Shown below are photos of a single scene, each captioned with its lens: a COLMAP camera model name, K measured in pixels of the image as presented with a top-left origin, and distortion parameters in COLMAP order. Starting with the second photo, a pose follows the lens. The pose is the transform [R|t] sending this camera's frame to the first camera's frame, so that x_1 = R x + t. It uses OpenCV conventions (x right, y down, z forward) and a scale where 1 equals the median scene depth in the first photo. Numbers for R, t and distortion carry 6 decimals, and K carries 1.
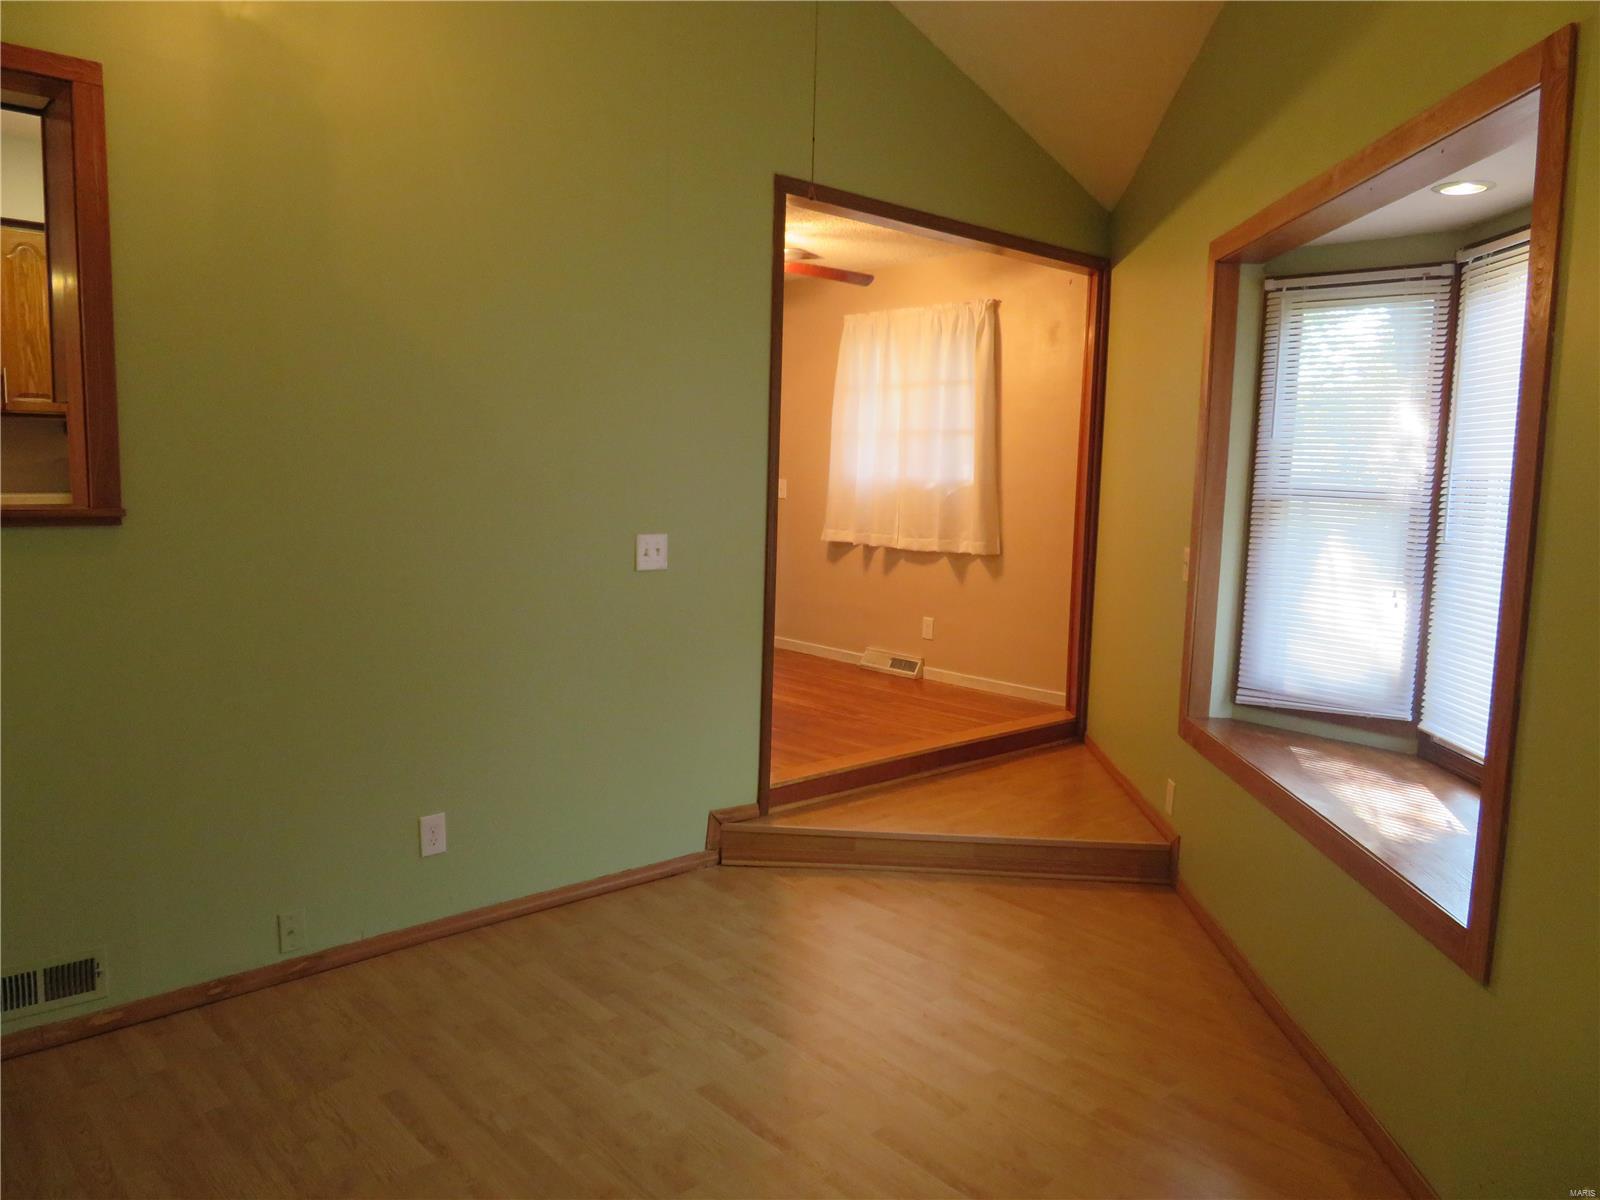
lens RADIAL K [[1150.1, 0, 800.8], [0, 1150.1, 597.0], [0, 0, 1]] dist [-0.012150, 0.007746]
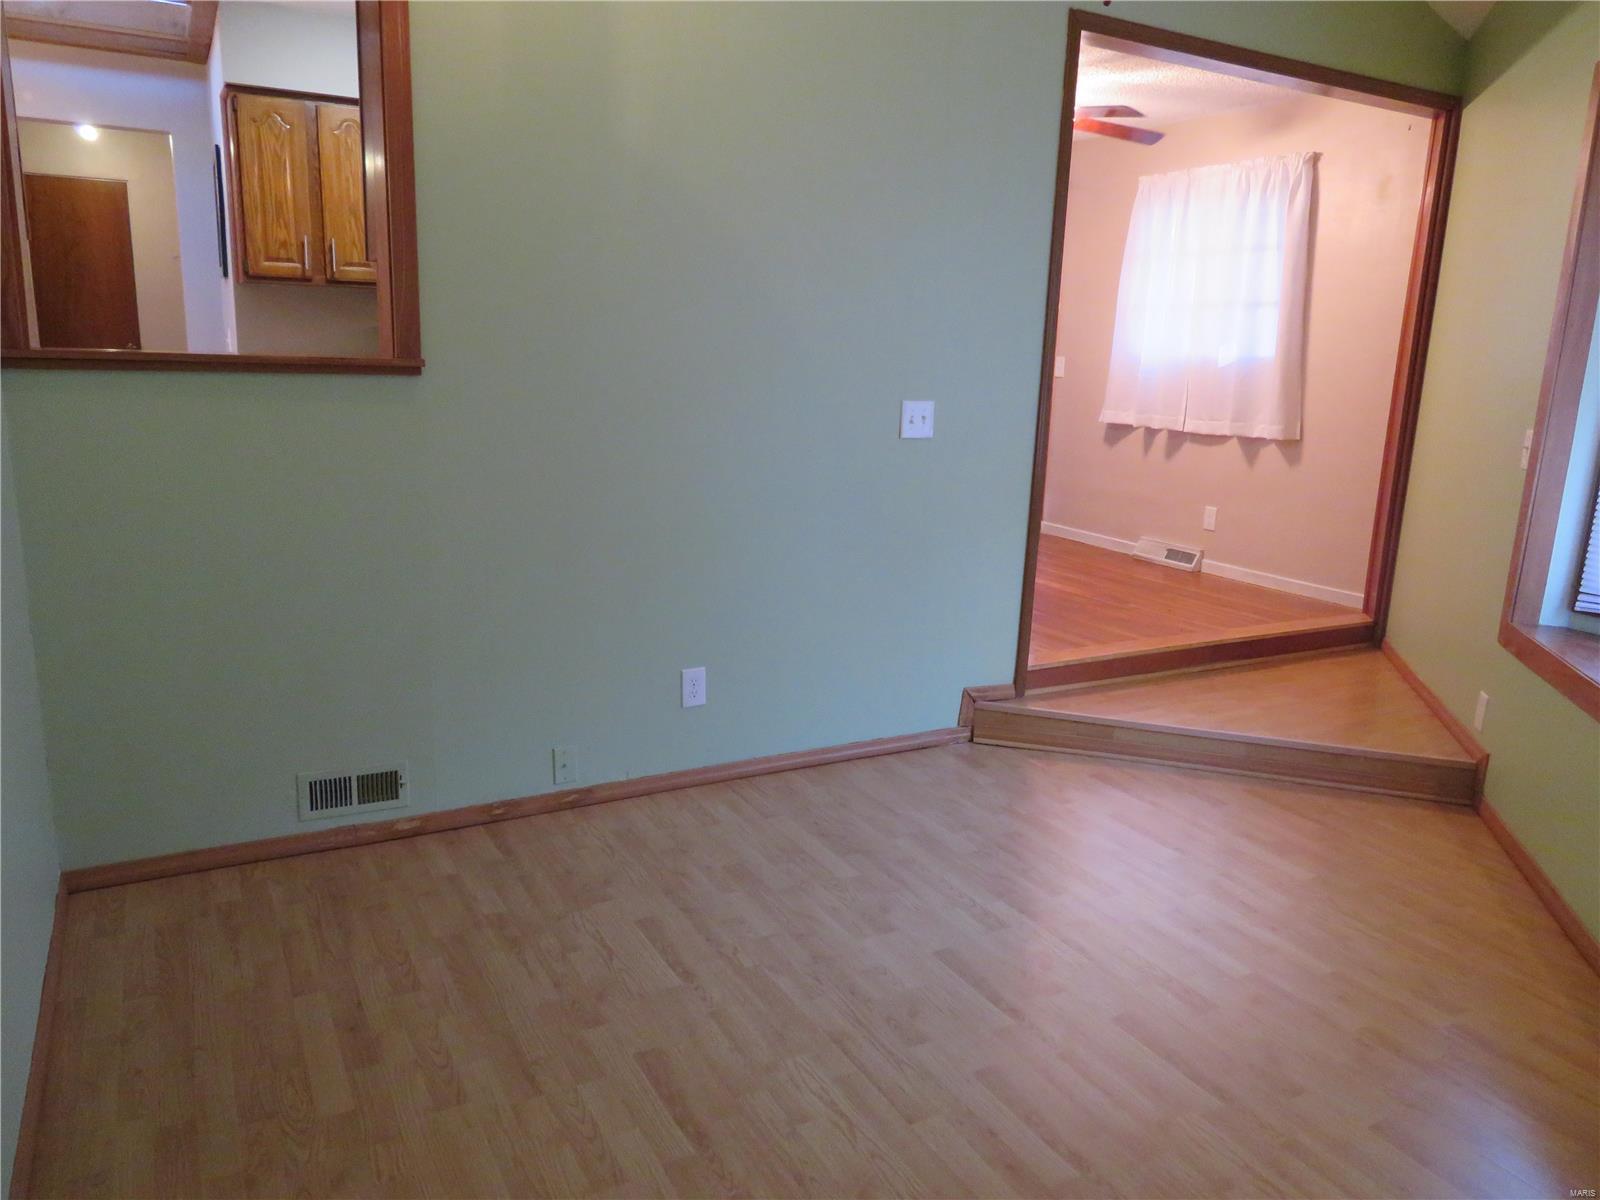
lens RADIAL K [[1150.1, 0, 799.4], [0, 1150.1, 600.2], [0, 0, 1]] dist [-0.012150, 0.007746]
pose [[0.971969, 0.058405, -0.227737, 0.003780], [-0.036136, 0.994254, 0.100758, 0.017718], [0.232313, -0.089704, 0.968496, 0.019731]]
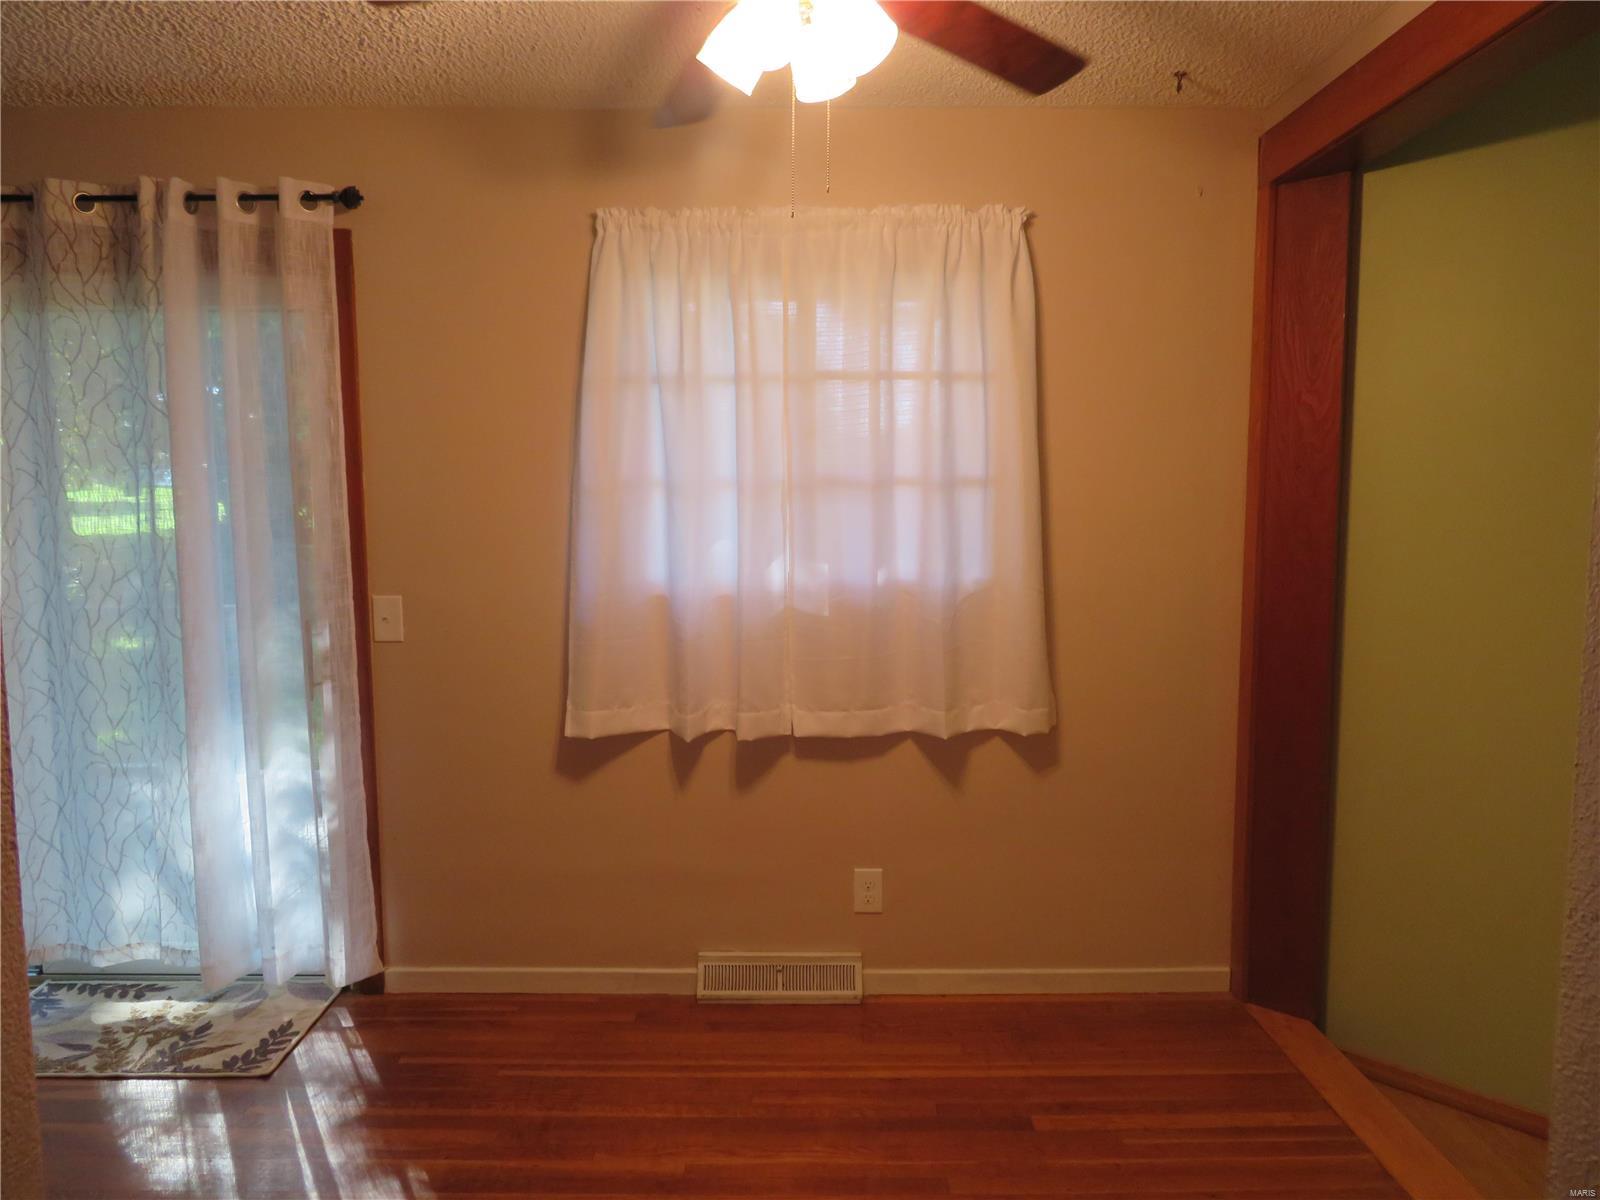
lens RADIAL K [[1150.1, 0, 792.7], [0, 1150.1, 598.7], [0, 0, 1]] dist [-0.012150, 0.007746]
pose [[0.682868, -0.120665, 0.720507, -0.371040], [0.112426, 0.991874, 0.059558, -0.192771], [-0.721839, 0.040334, 0.690885, 1.062620]]
